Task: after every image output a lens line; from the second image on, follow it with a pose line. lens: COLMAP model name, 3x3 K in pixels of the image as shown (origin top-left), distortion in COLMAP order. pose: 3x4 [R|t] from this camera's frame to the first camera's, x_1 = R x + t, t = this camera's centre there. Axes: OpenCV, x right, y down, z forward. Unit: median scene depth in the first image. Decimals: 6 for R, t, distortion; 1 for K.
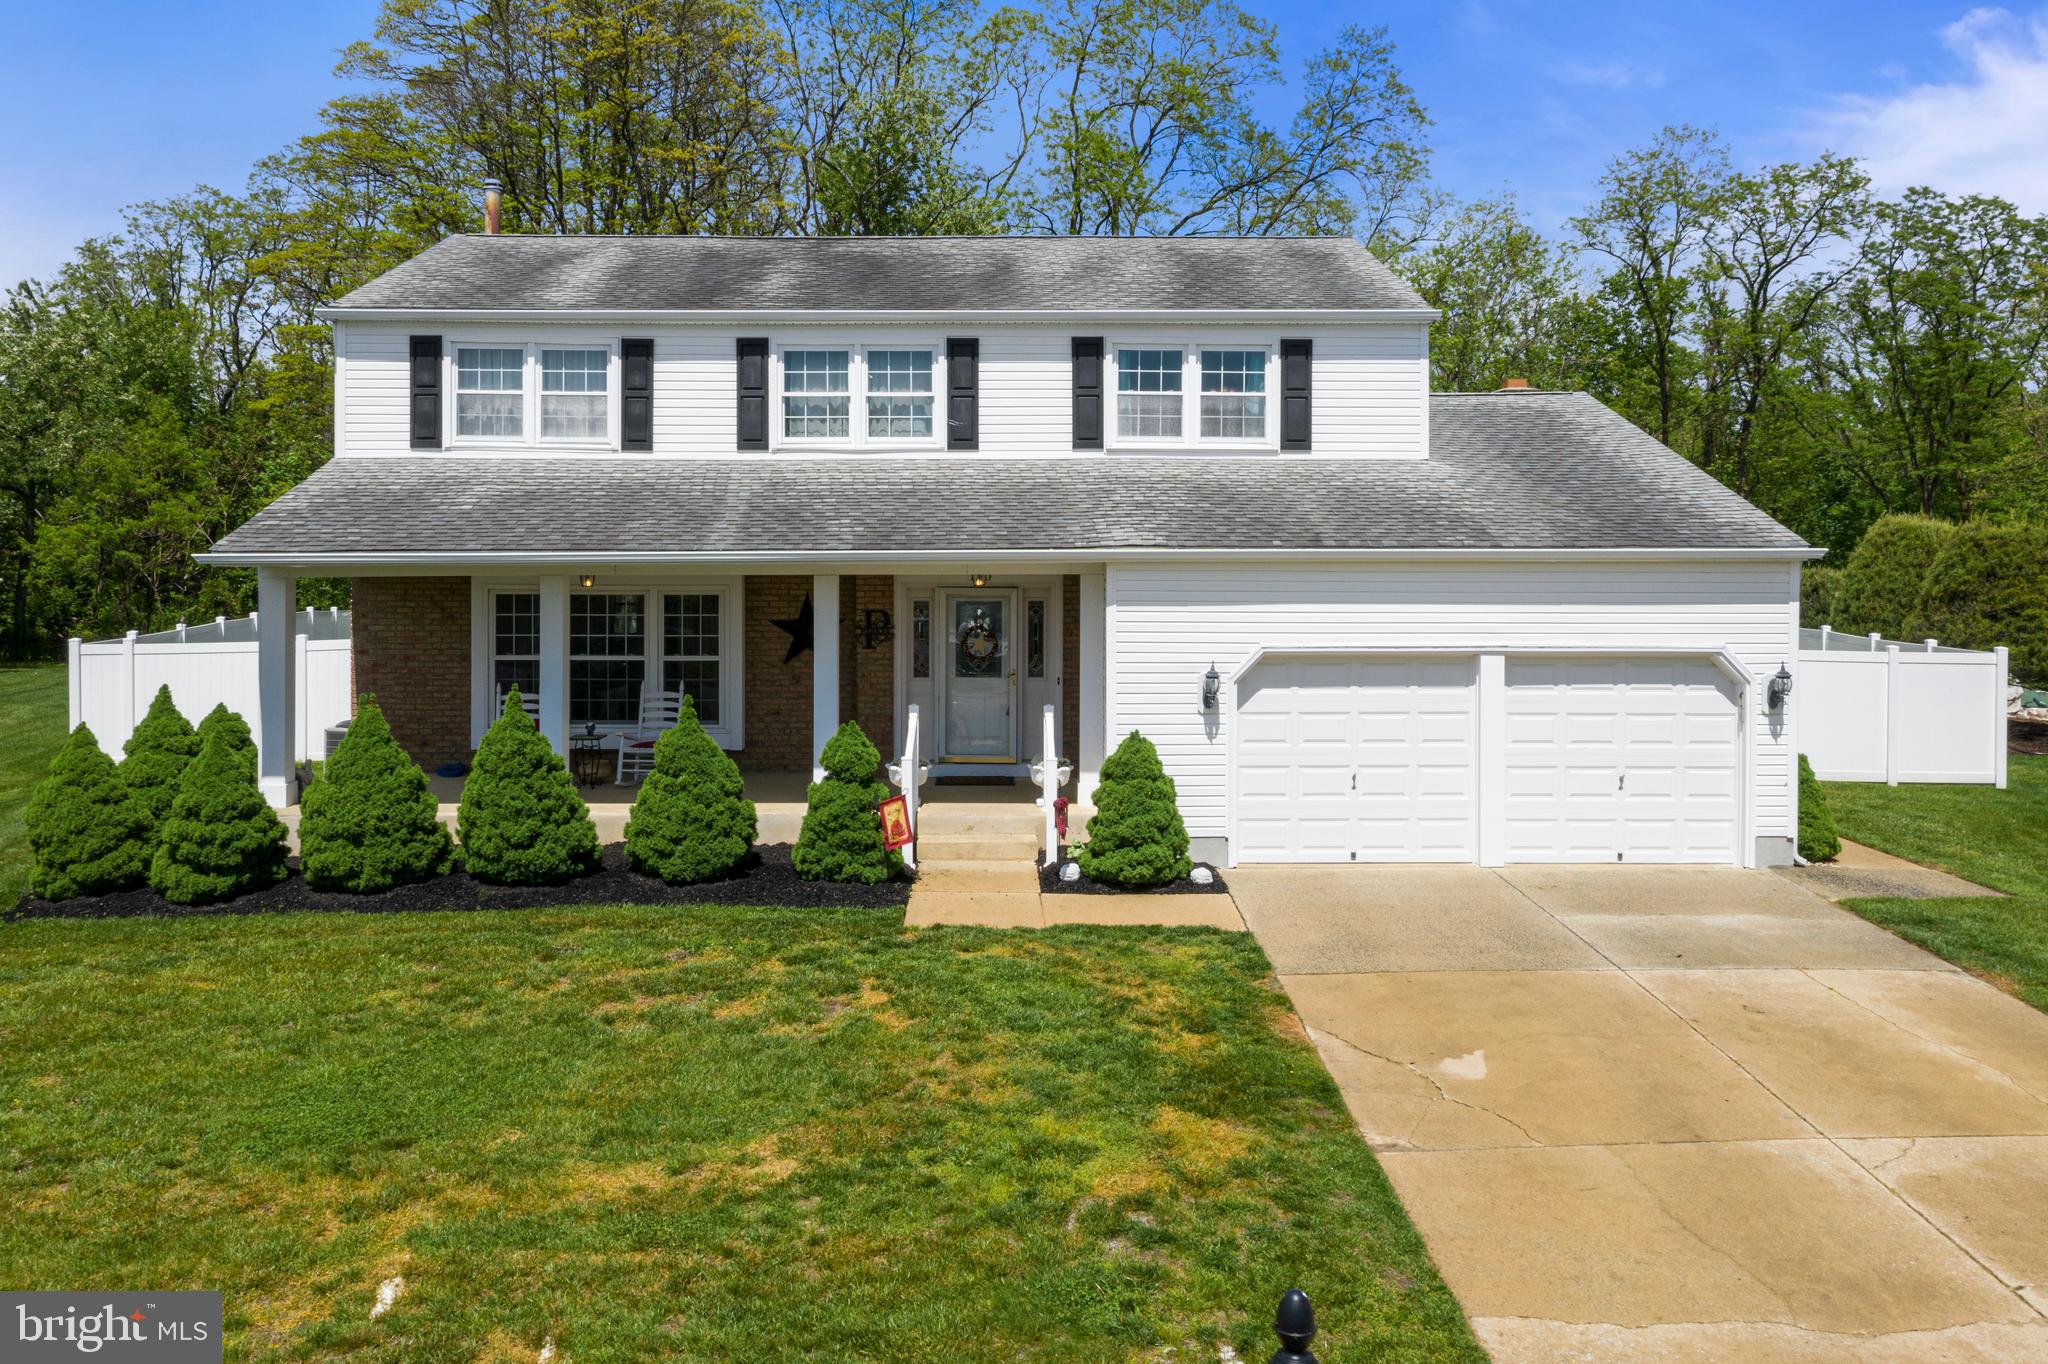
lens RADIAL K [[1574.8, 0, 1024.0], [0, 1574.8, 682.0], [0, 0, 1]] dist [-0.002759, -0.002015]
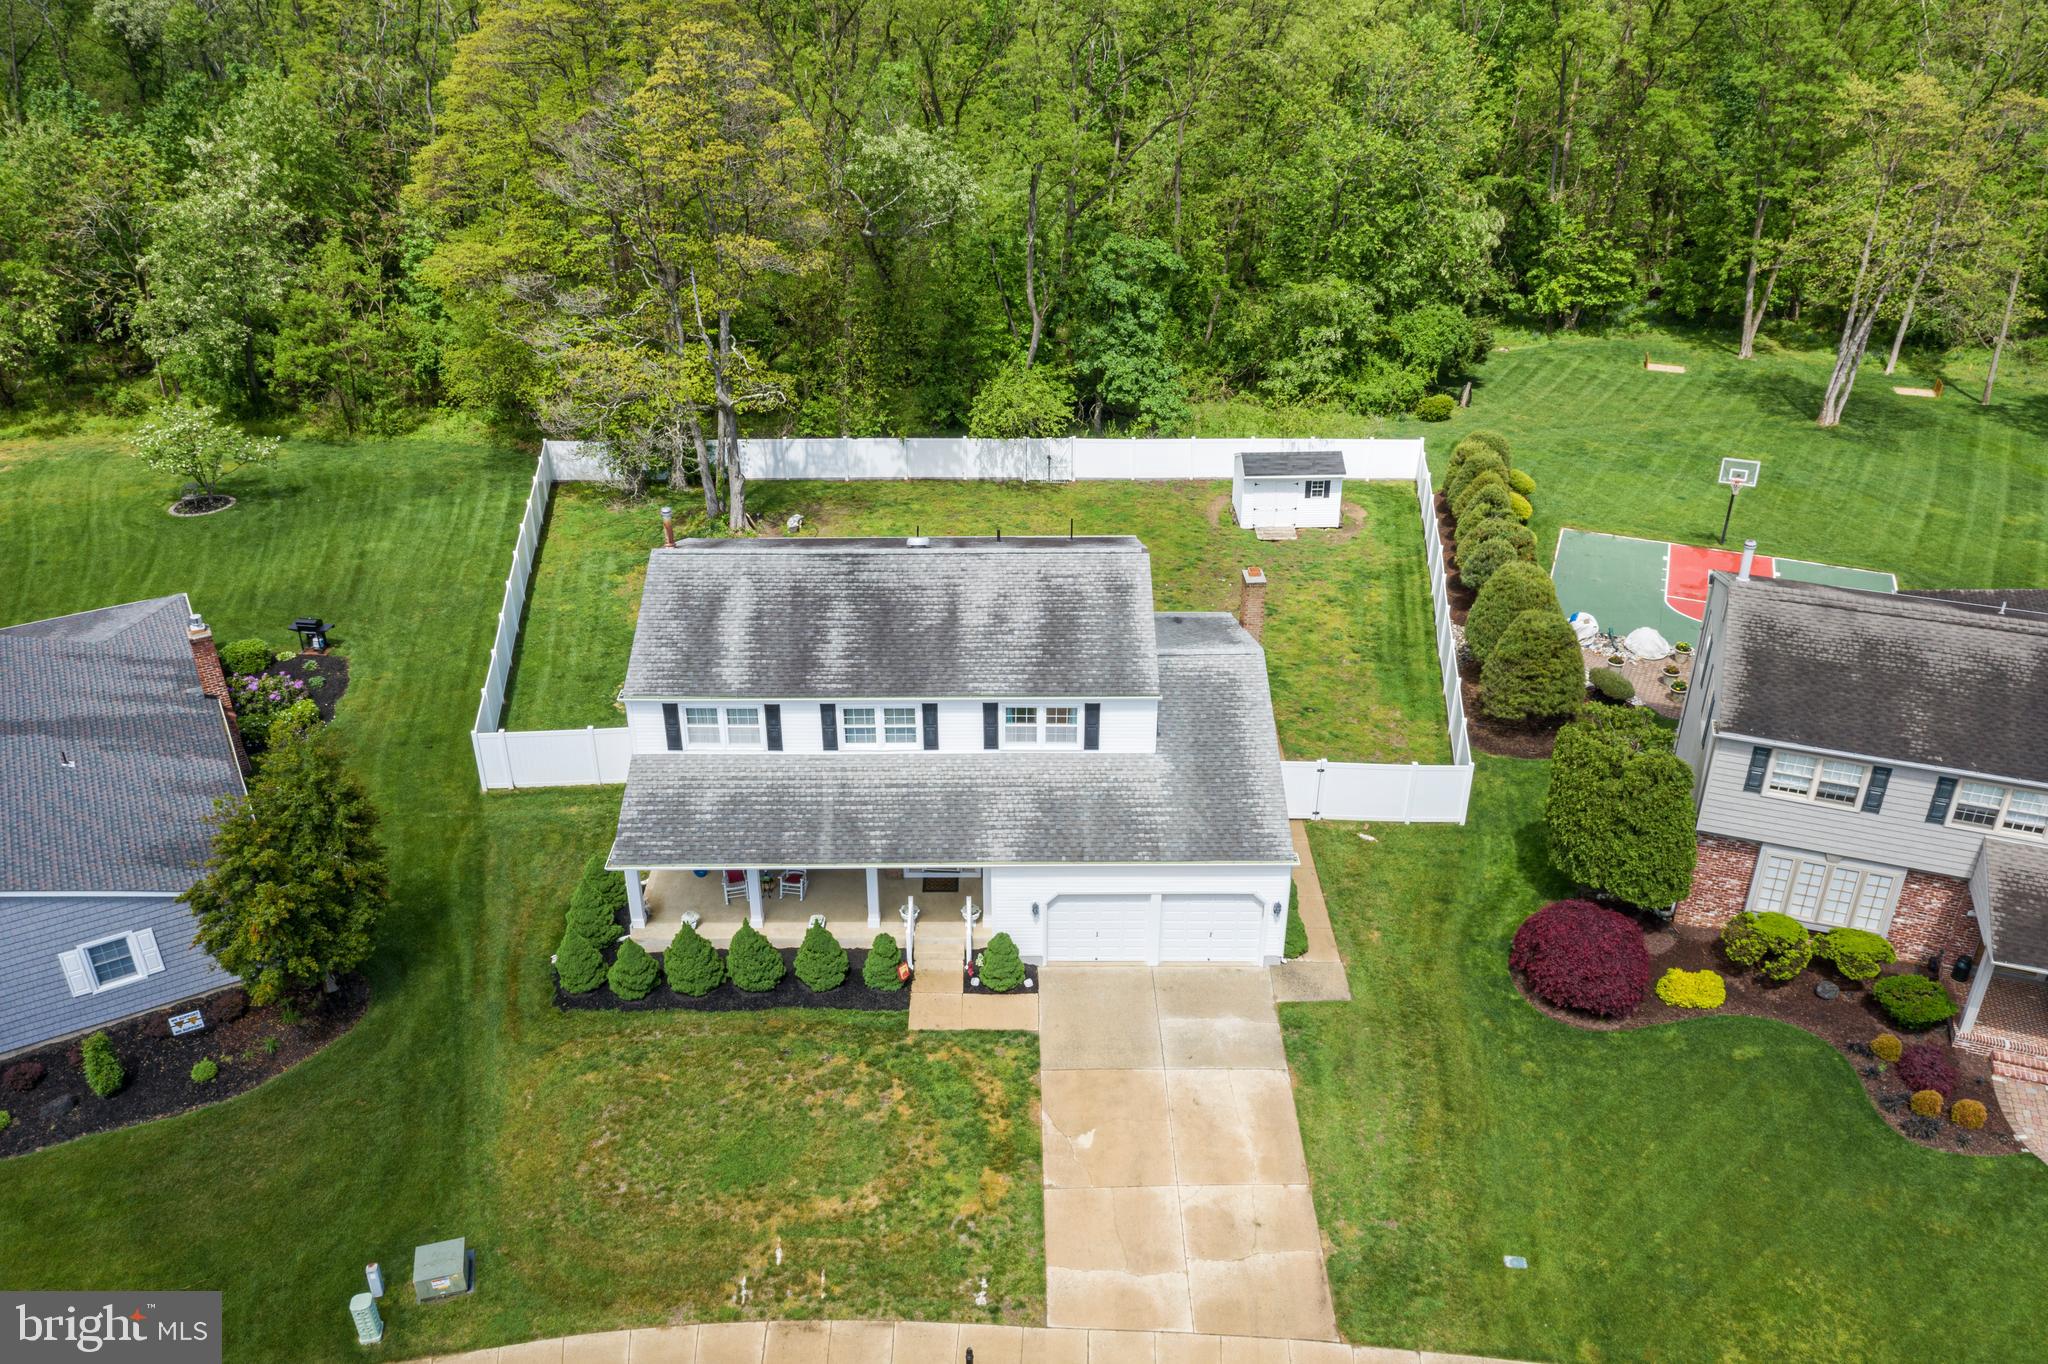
lens RADIAL K [[1574.8, 0, 1024.0], [0, 1574.8, 682.0], [0, 0, 1]] dist [-0.002759, -0.002015]
pose [[0.999843, 0.009997, -0.014645, 0.130573], [-0.001956, 0.883064, 0.469248, -1.380433], [0.017624, -0.469145, 0.882945, -0.914928]]
